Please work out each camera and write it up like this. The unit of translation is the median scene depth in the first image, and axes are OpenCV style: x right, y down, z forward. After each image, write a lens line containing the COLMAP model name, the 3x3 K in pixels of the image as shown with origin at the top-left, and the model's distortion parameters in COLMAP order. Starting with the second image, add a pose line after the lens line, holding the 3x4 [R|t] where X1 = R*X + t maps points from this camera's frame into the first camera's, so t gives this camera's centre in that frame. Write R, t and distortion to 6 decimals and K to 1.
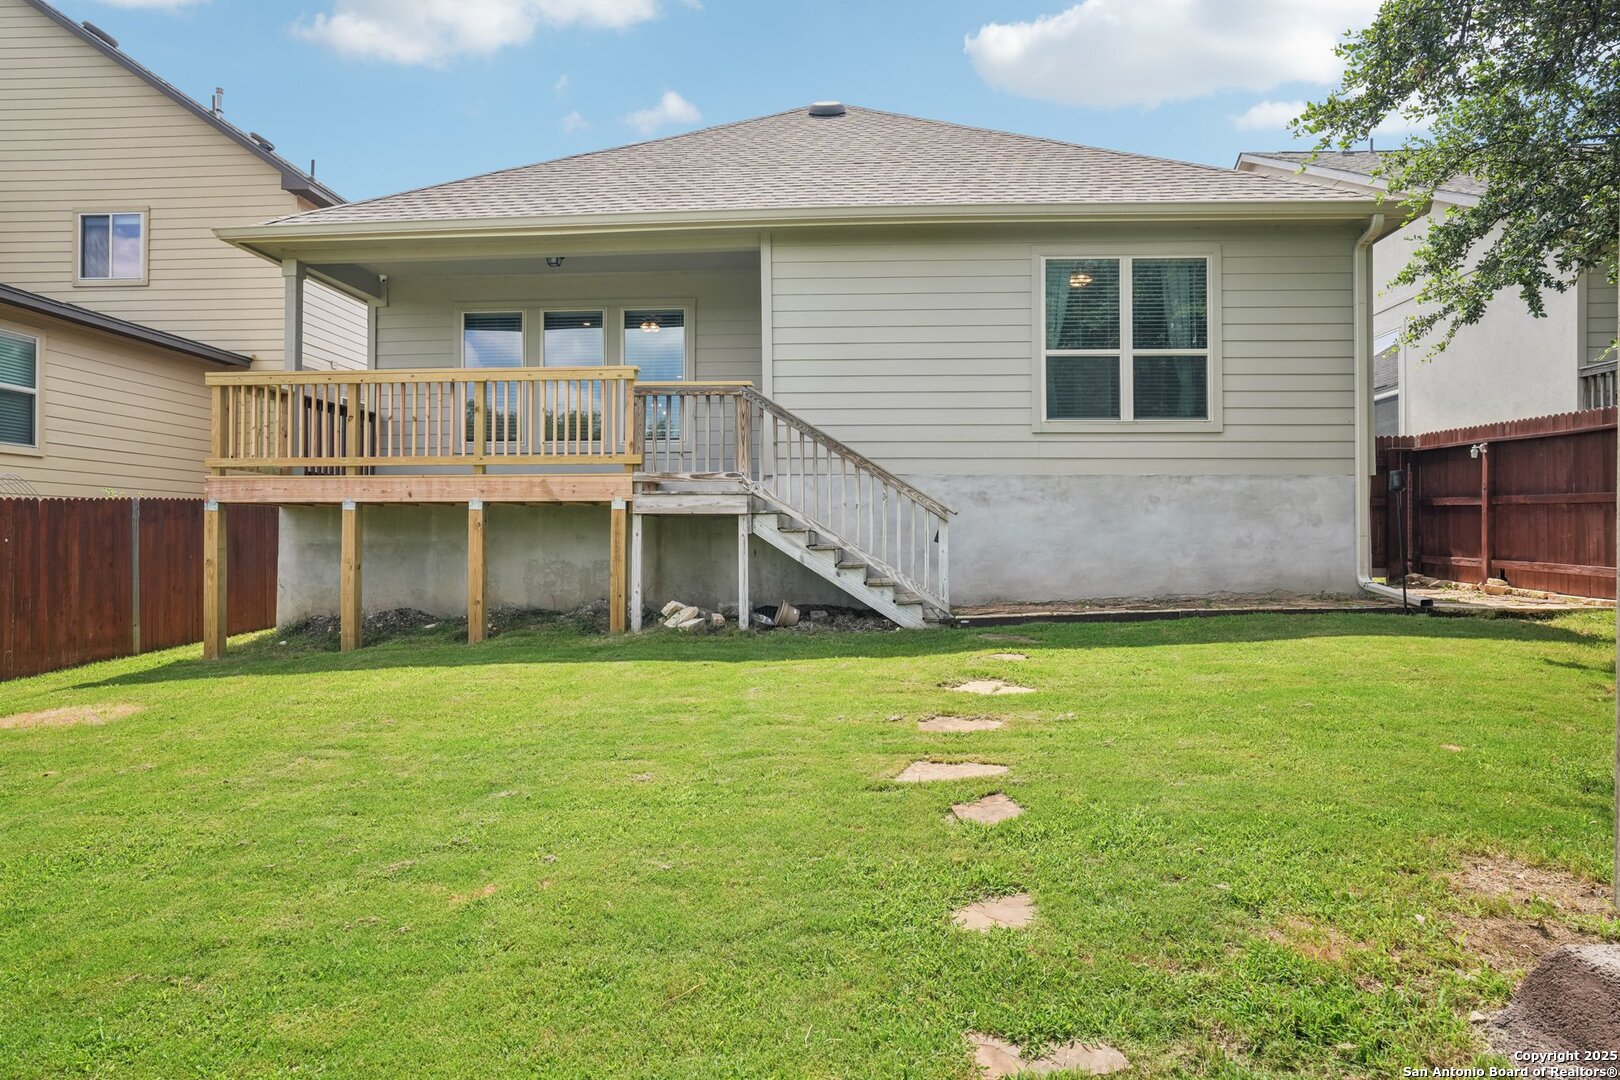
lens RADIAL K [[897.0, 0, 808.7], [0, 897.0, 537.2], [0, 0, 1]] dist [-0.015162, -0.000373]
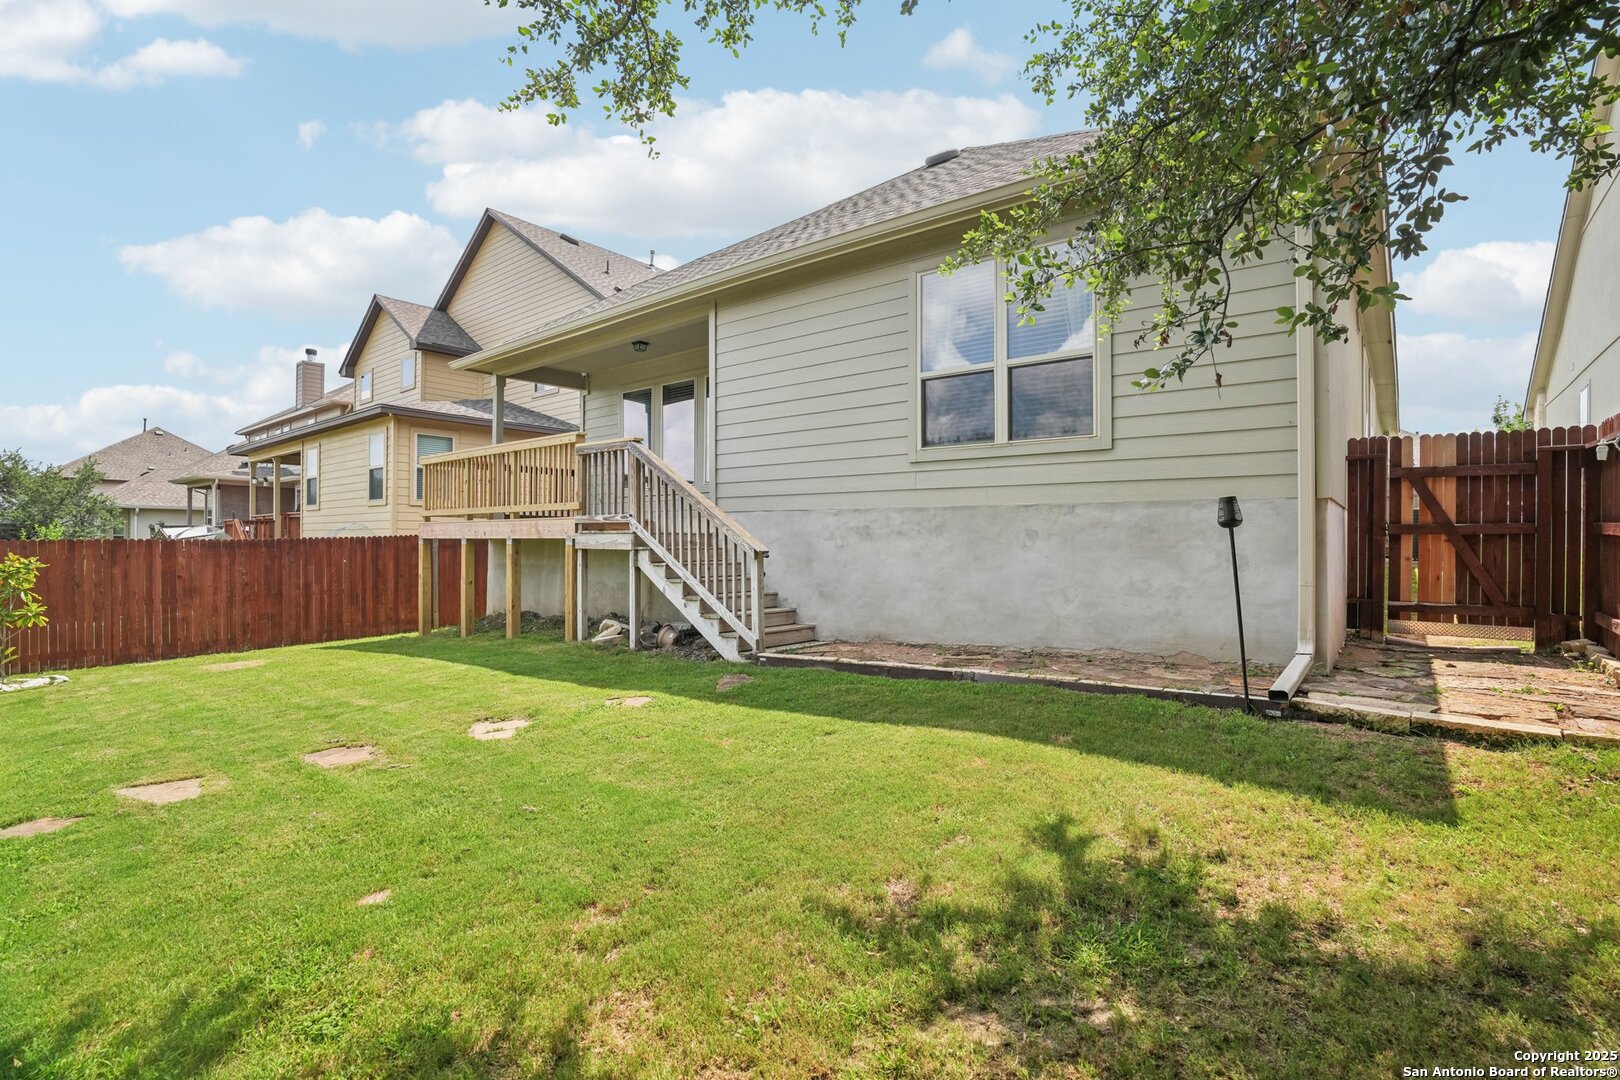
lens RADIAL K [[755.7, 0, 810.2], [0, 755.7, 545.2], [0, 0, 1]] dist [-0.044884, 0.003557]
pose [[0.811076, 0.004814, -0.584921, 0.633770], [-0.004930, 0.999987, 0.001395, -0.031223], [0.584920, 0.001752, 0.811089, 0.300041]]
